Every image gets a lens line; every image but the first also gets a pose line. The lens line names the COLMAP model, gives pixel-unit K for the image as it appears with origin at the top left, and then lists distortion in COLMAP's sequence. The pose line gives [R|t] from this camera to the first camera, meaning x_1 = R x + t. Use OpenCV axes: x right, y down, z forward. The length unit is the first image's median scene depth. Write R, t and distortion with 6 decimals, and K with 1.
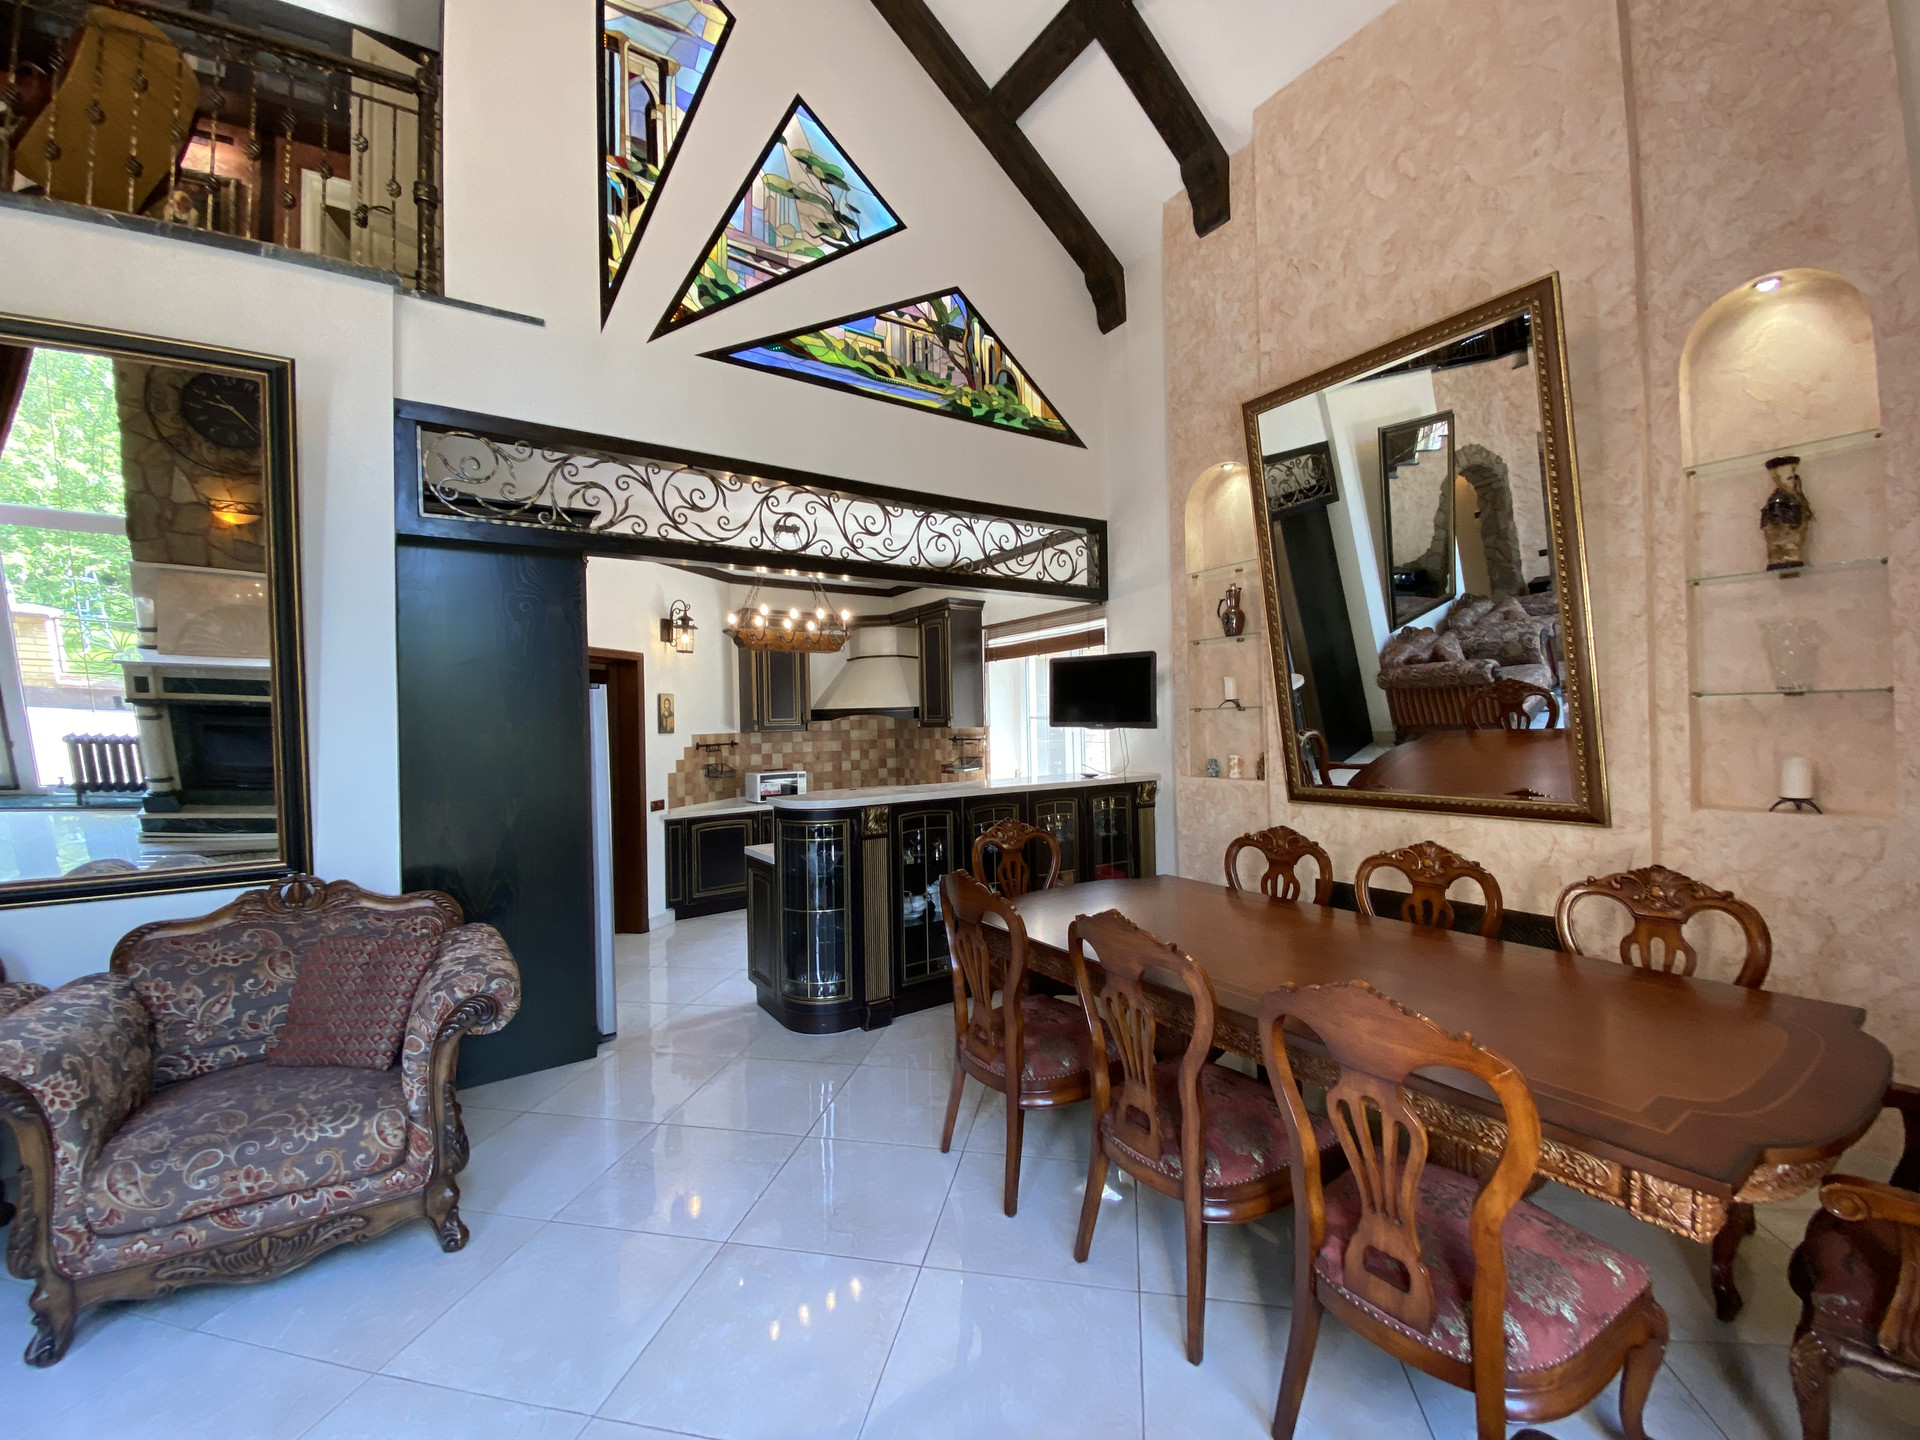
lens RADIAL K [[757.5, 0, 964.2], [0, 757.5, 727.9], [0, 0, 1]] dist [0.001323, -0.016402]
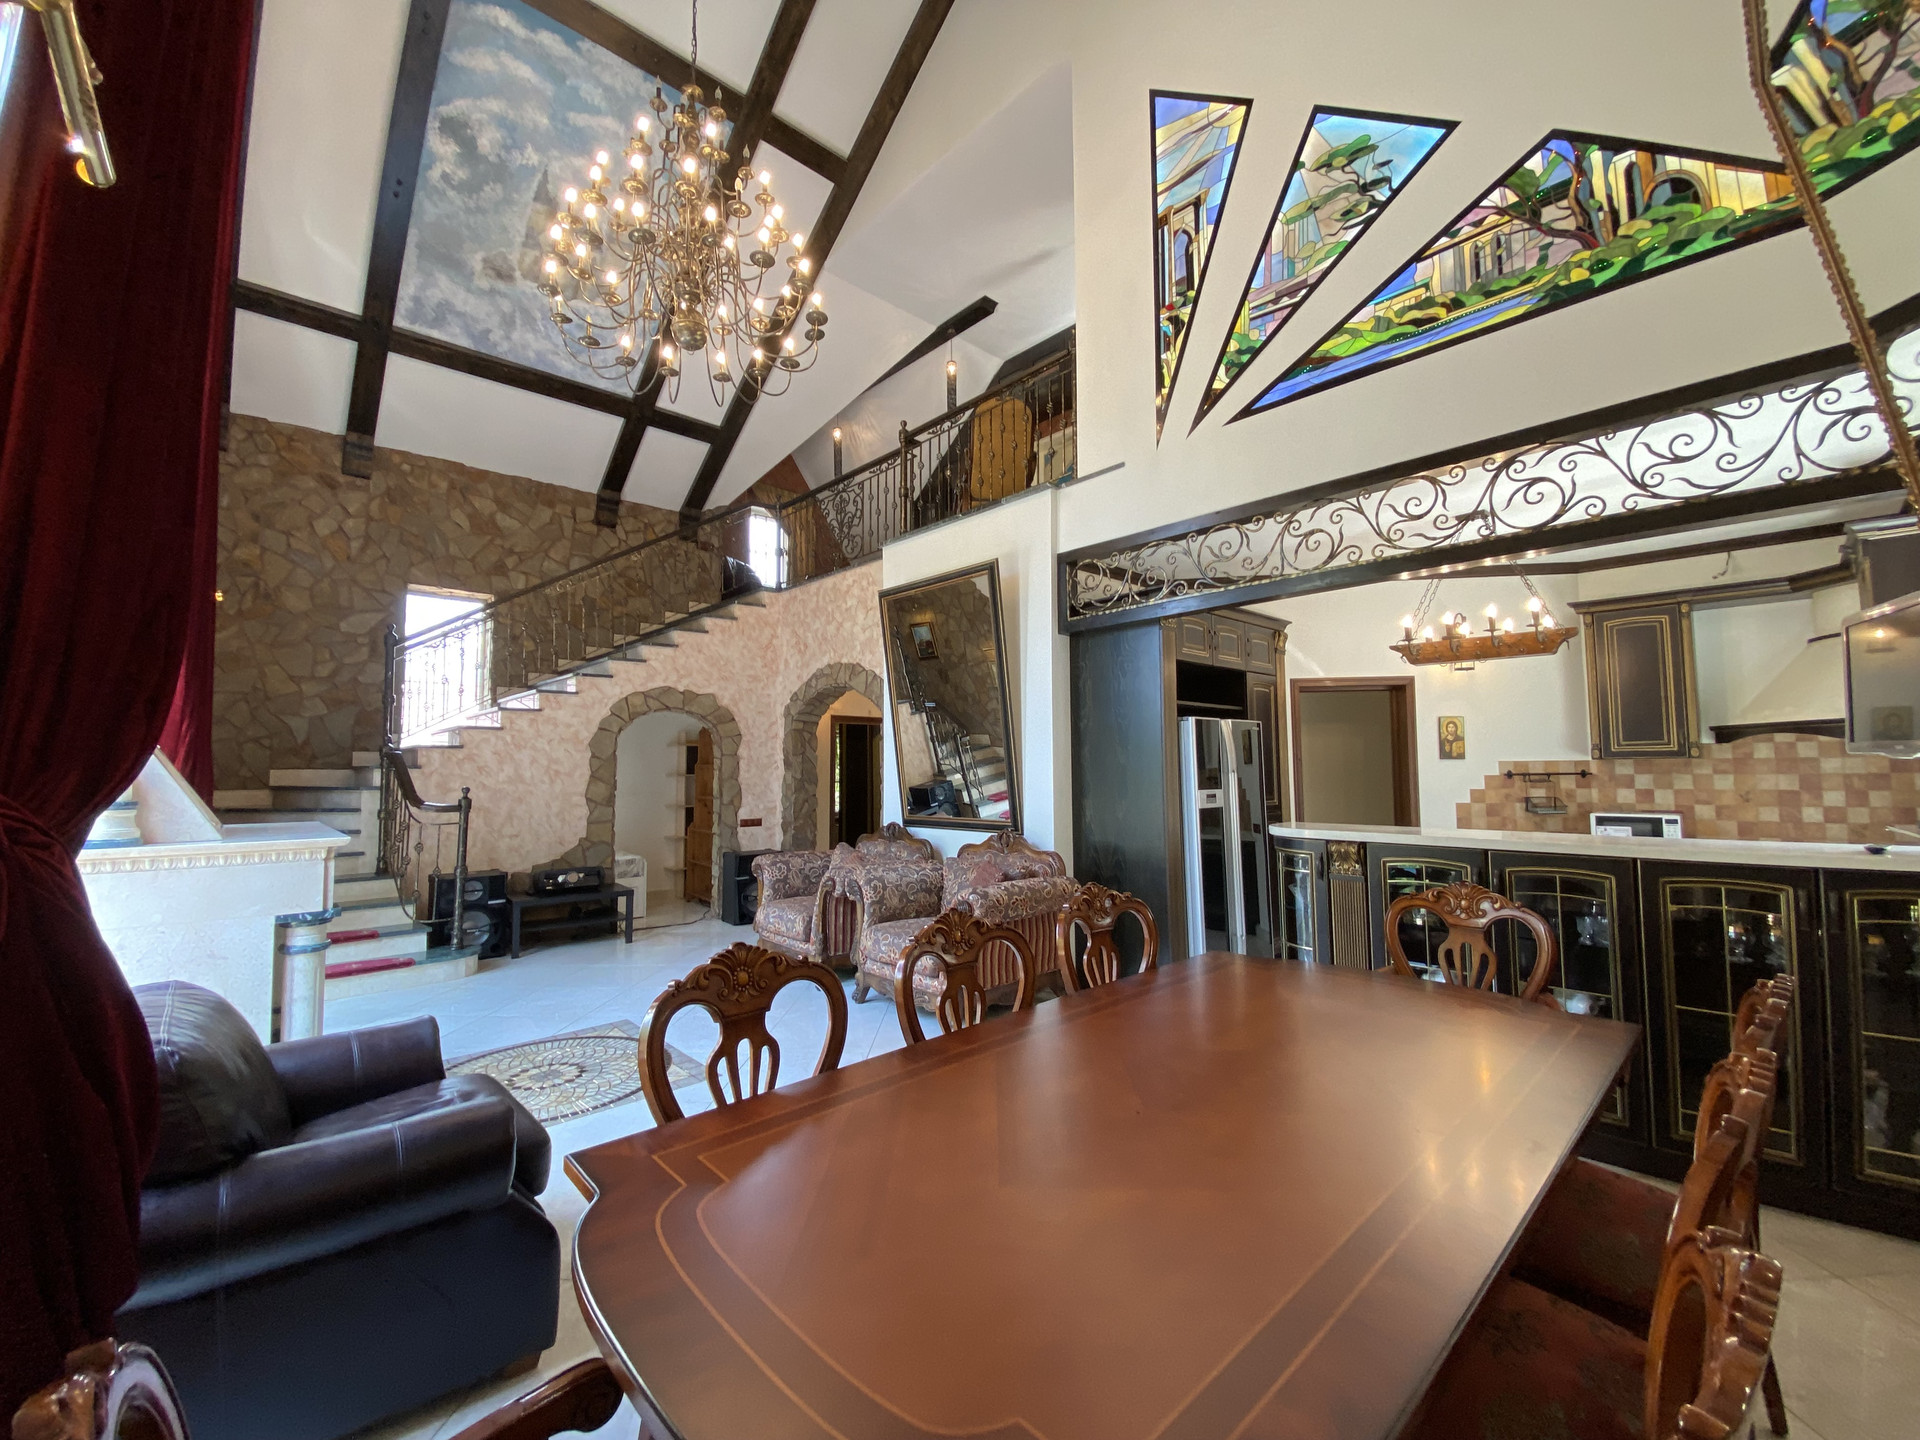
lens RADIAL K [[776.3, 0, 952.3], [0, 776.3, 719.1], [0, 0, 1]] dist [0.020148, -0.020059]
pose [[0.164414, -0.044911, -0.985368, 0.649647], [-0.005101, 0.998911, -0.046379, 0.008553], [0.986378, 0.012652, 0.164006, 0.364172]]
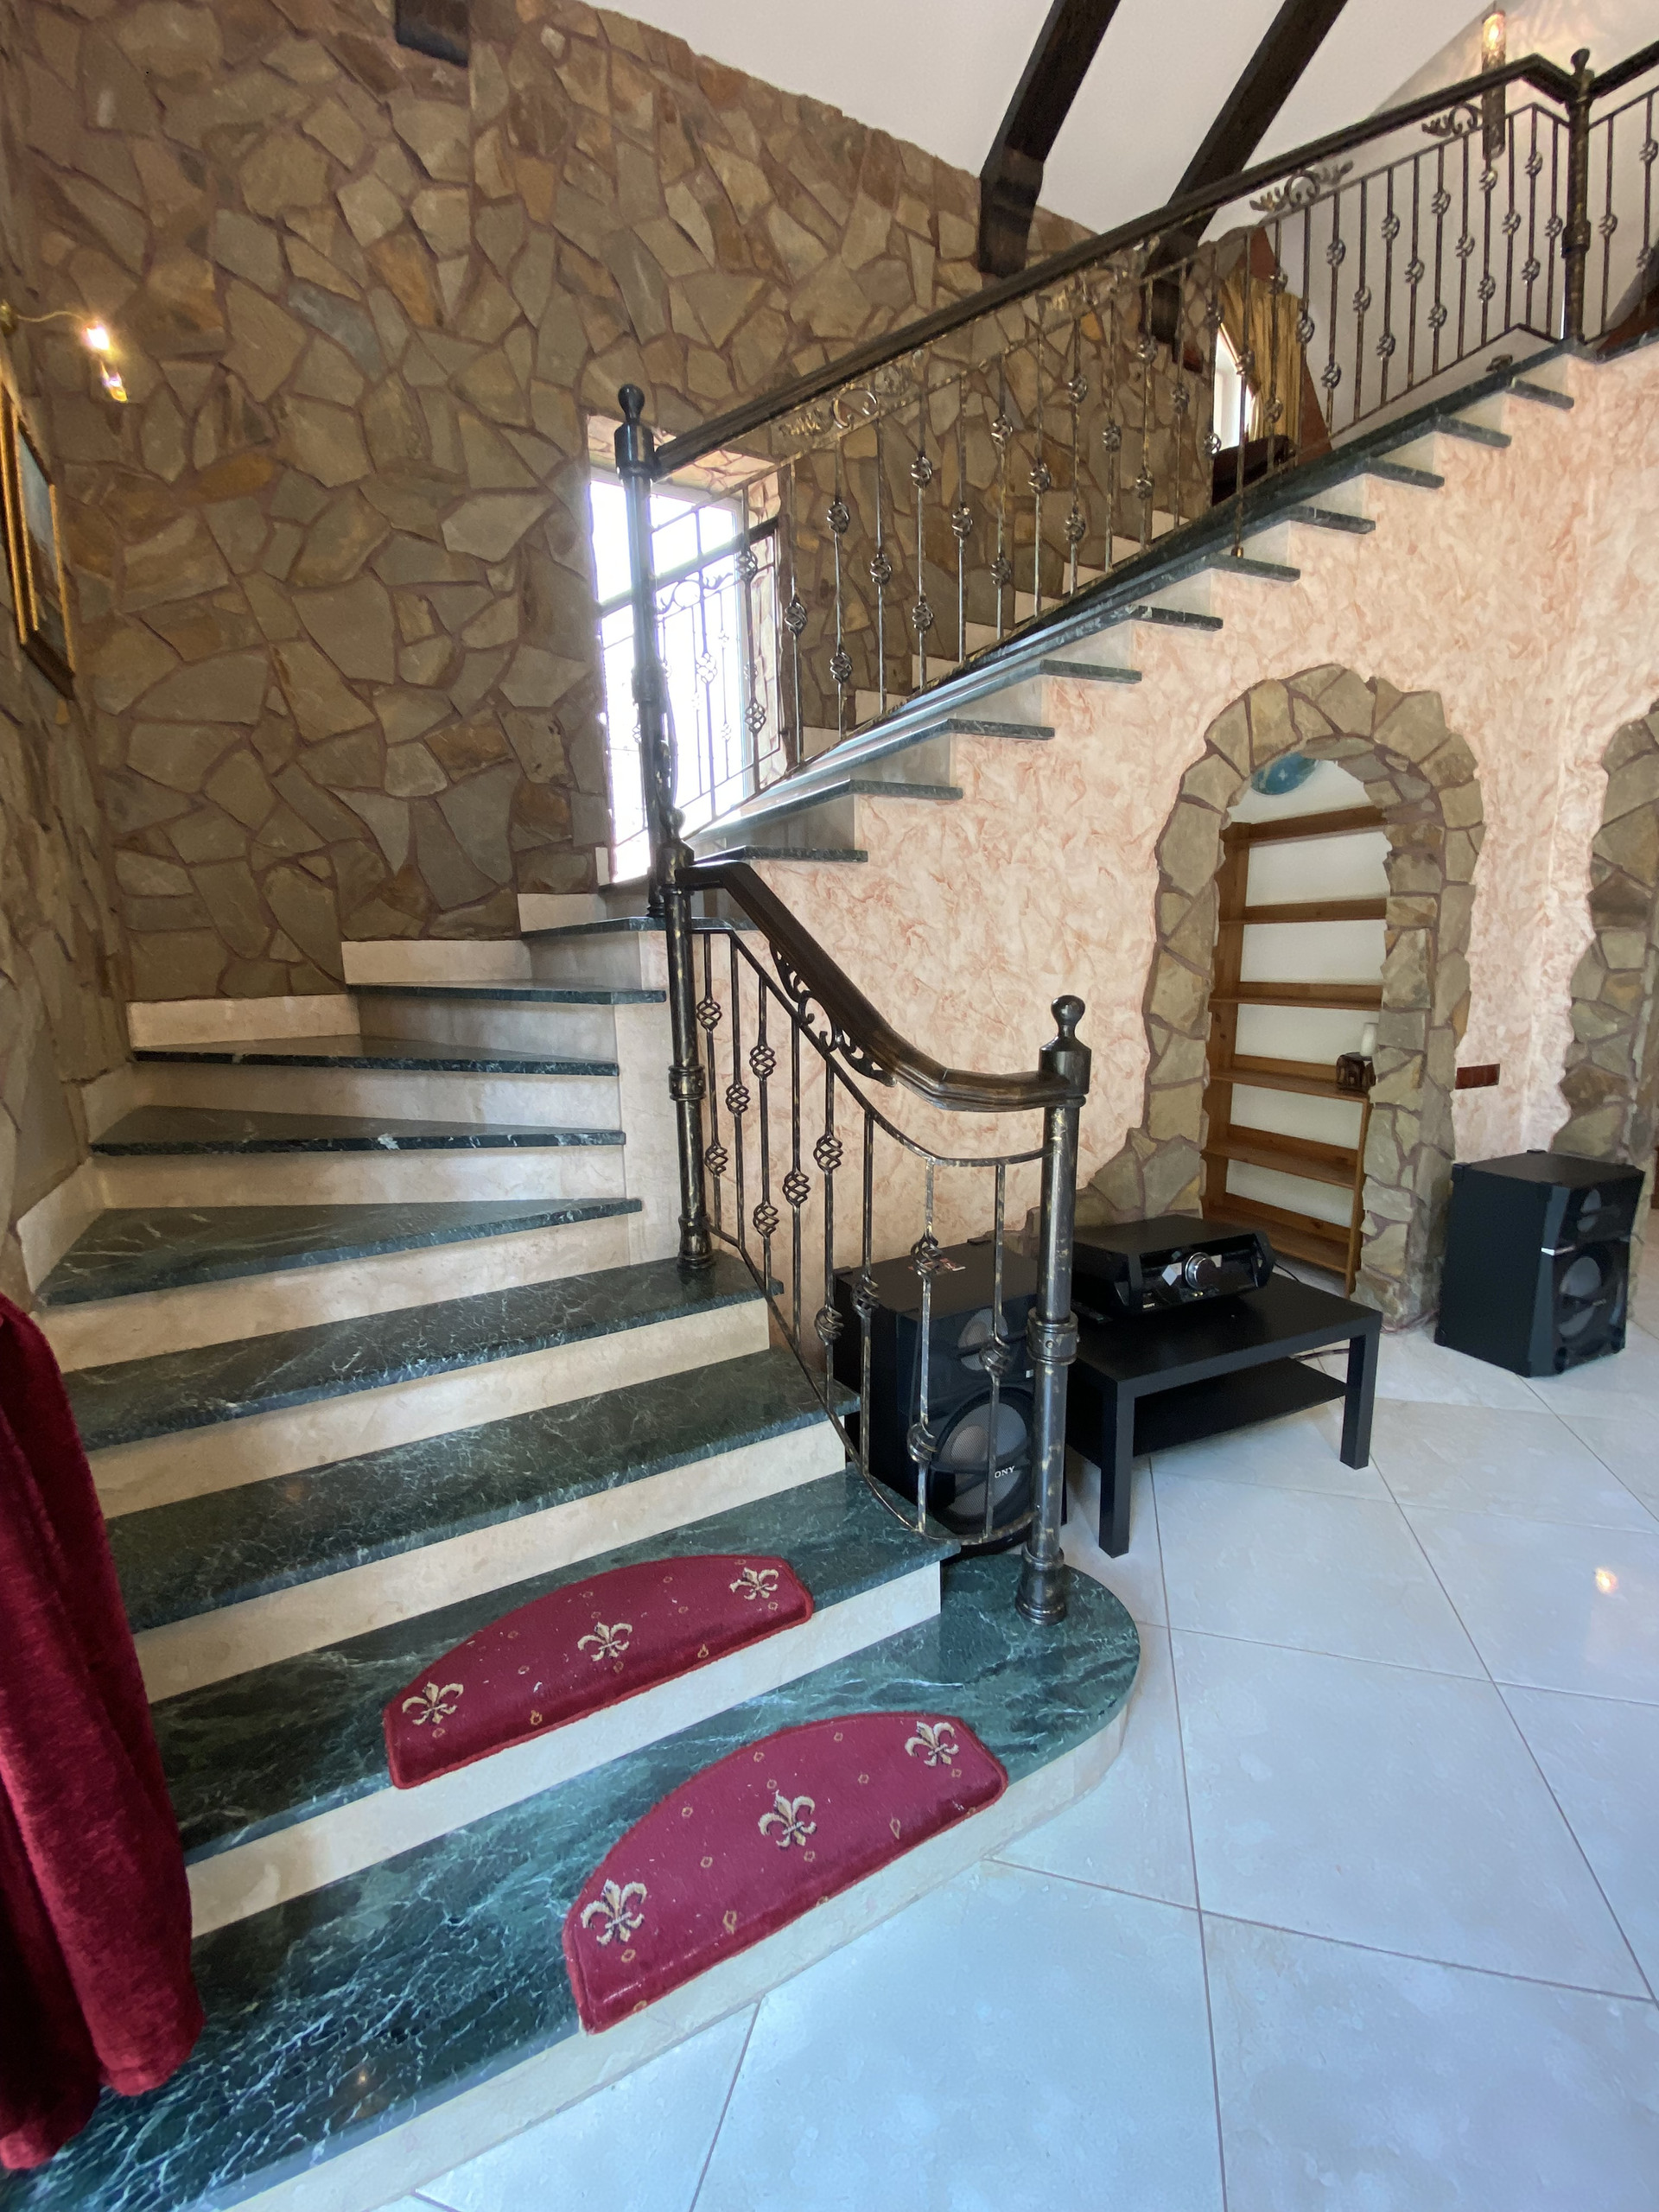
lens RADIAL K [[887.1, 0, 823.5], [0, 887.1, 1111.5], [0, 0, 1]] dist [0.021249, -0.020373]
pose [[-0.071484, 0.202057, -0.976761, -0.493986], [0.014166, 0.979374, 0.201561, 0.040518], [0.997341, 0.000572, -0.072872, -0.334650]]
